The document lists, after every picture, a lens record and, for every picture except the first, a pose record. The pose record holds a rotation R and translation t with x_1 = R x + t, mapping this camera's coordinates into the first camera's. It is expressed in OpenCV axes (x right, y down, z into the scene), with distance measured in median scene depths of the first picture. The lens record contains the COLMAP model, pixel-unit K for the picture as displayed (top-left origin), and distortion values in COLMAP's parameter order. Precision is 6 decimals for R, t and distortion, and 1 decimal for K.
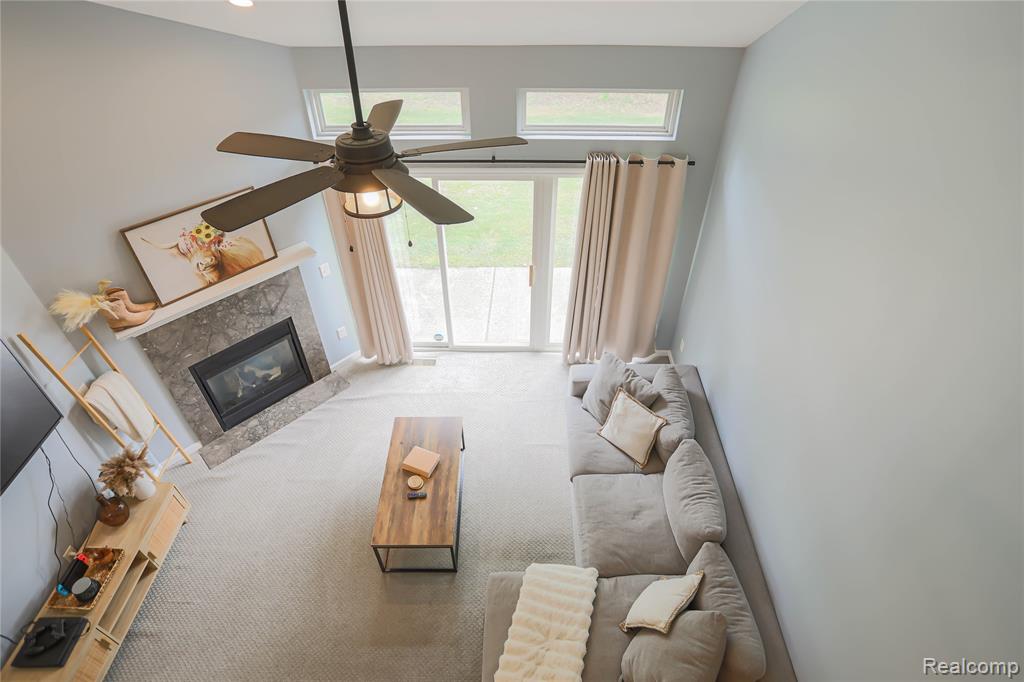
lens RADIAL K [[554.6, 0, 516.6], [0, 554.6, 330.5], [0, 0, 1]] dist [-0.044734, 0.005394]
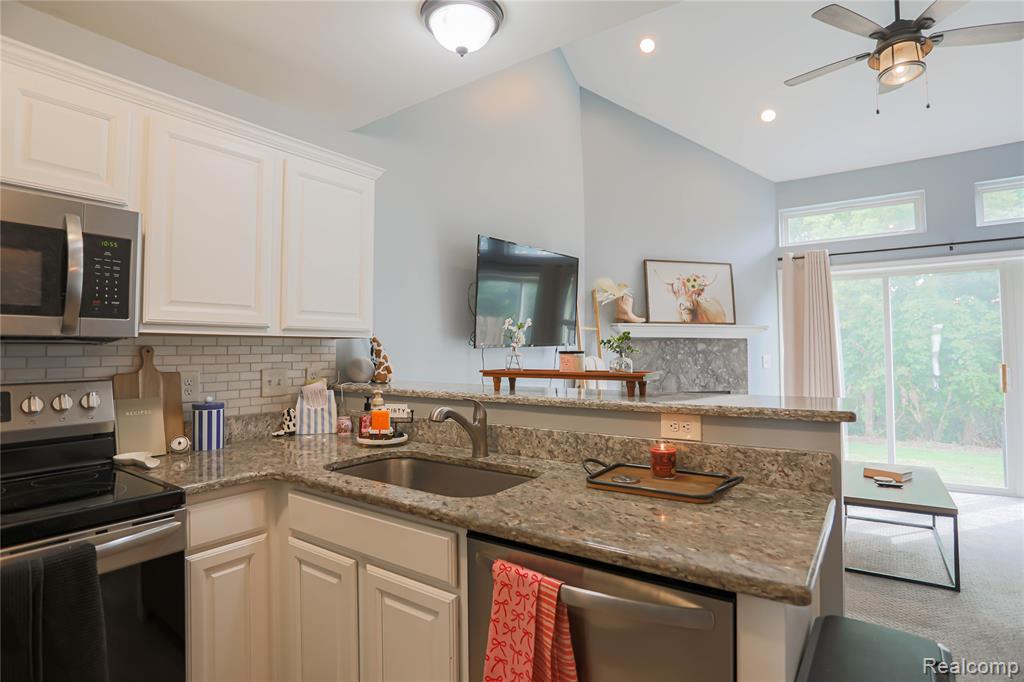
lens RADIAL K [[529.6, 0, 519.5], [0, 529.6, 325.0], [0, 0, 1]] dist [-0.055387, 0.015521]
pose [[0.825224, -0.036098, -0.563651, -0.187046], [-0.369746, 0.719865, -0.587437, 0.753070], [0.426958, 0.693175, 0.580702, 0.138572]]
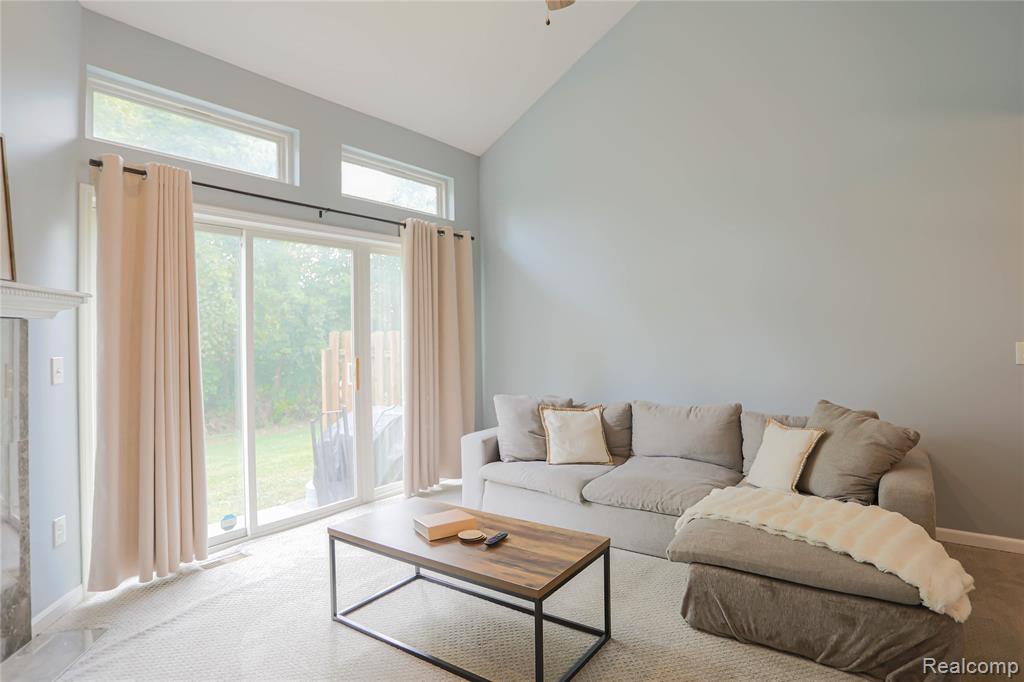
lens RADIAL K [[554.6, 0, 521.1], [0, 554.6, 321.8], [0, 0, 1]] dist [-0.044734, 0.005394]
pose [[0.574332, 0.003918, 0.818613, -0.598451], [0.560785, 0.726619, -0.396919, 0.358771], [-0.596375, 0.687029, 0.415123, 0.574380]]
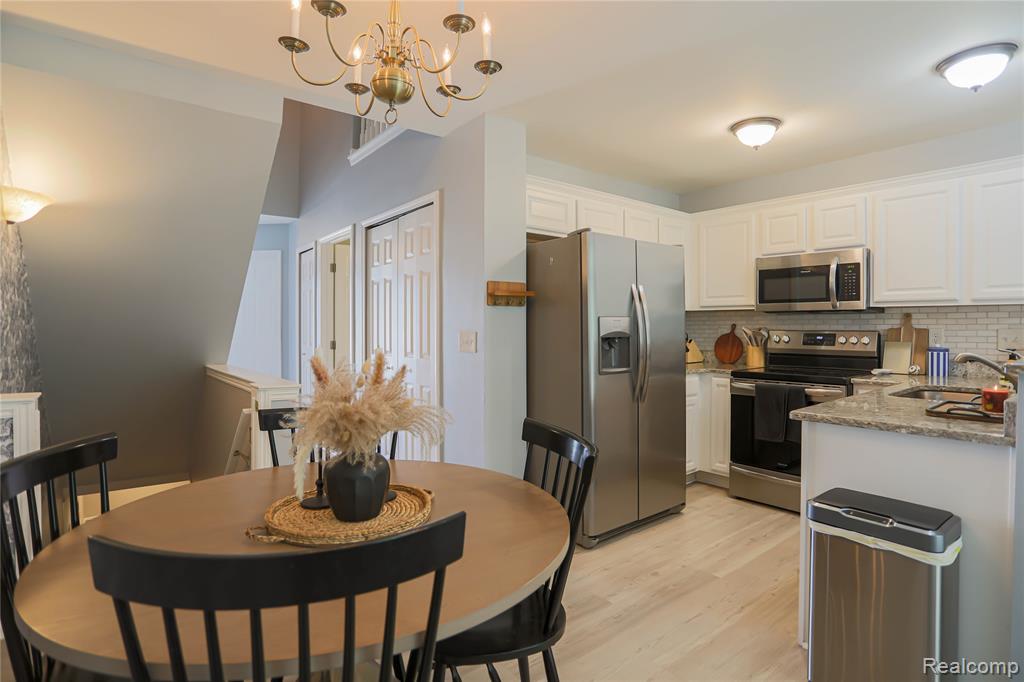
lens RADIAL K [[529.6, 0, 506.0], [0, 529.6, 324.9], [0, 0, 1]] dist [-0.055387, 0.015521]
pose [[-0.784415, -0.005619, -0.620211, 0.281689], [-0.417311, 0.744552, 0.521051, 0.475556], [0.458852, 0.667541, -0.586382, 0.472651]]
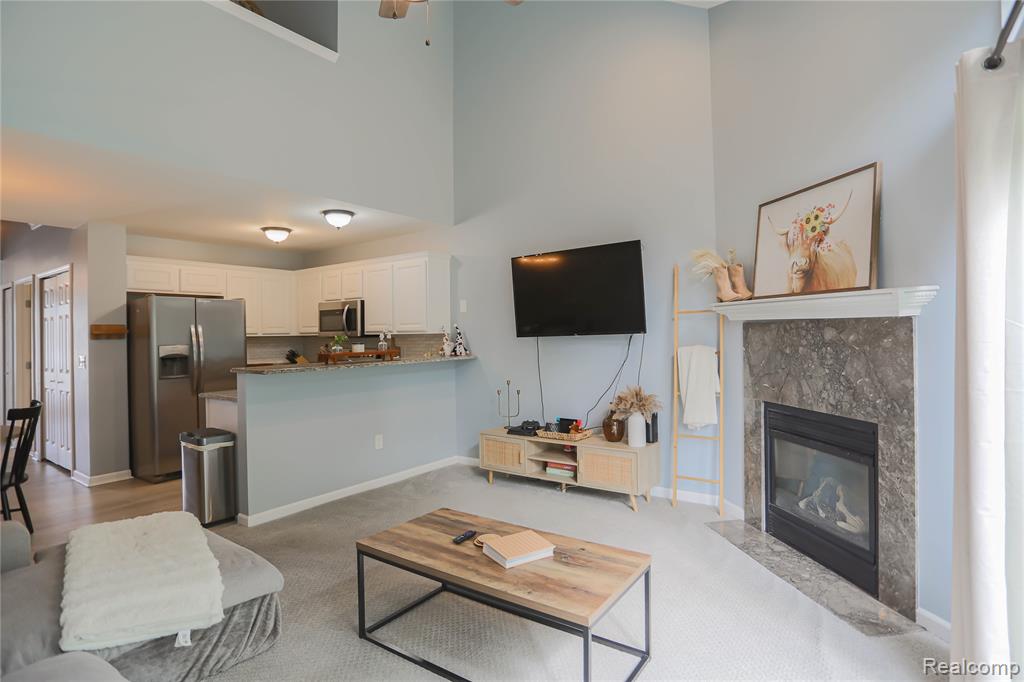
lens RADIAL K [[529.6, 0, 525.3], [0, 529.6, 327.6], [0, 0, 1]] dist [-0.055387, 0.015521]
pose [[-0.565820, -0.004929, -0.824514, 0.242327], [-0.540655, 0.757214, 0.366496, -0.111915], [0.622527, 0.653148, -0.431112, 1.088942]]
